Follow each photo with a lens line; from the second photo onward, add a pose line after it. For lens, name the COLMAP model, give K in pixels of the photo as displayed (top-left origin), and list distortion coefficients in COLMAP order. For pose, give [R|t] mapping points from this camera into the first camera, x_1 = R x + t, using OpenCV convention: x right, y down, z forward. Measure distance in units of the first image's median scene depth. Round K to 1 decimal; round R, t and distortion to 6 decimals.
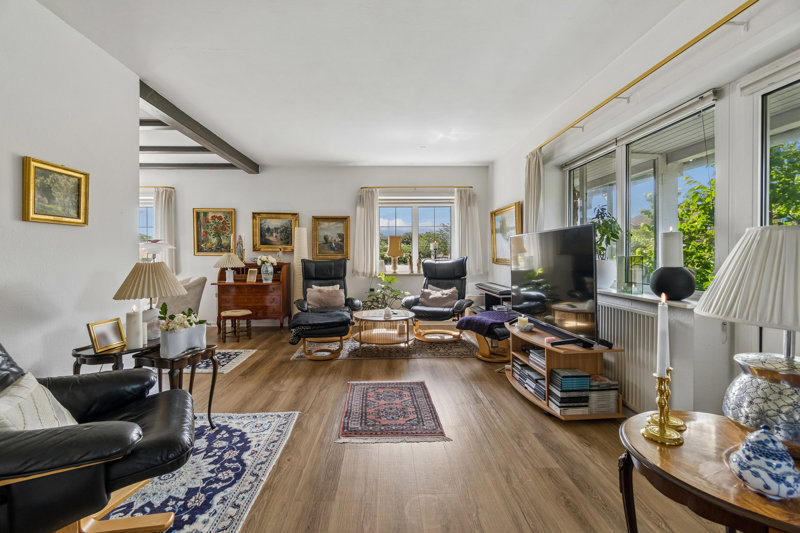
lens RADIAL K [[348.0, 0, 400.0], [0, 348.0, 266.5], [0, 0, 1]] dist [-0.000182, 0.000016]
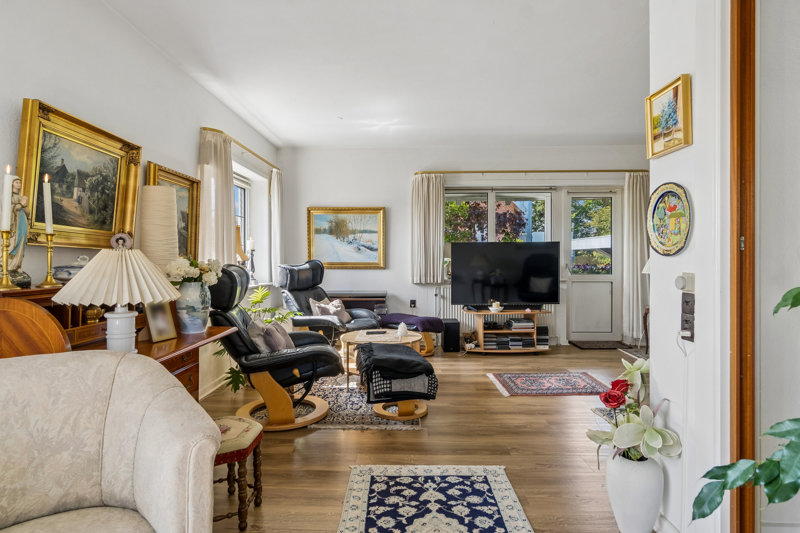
lens RADIAL K [[434.0, 0, 400.0], [0, 434.0, 266.5], [0, 0, 1]] dist [-0.000267, -0.000053]
pose [[0.049428, -0.011533, 0.998711, -0.749465], [0.038354, 0.999218, 0.009641, -0.017242], [-0.998041, 0.037828, 0.049832, 0.697603]]
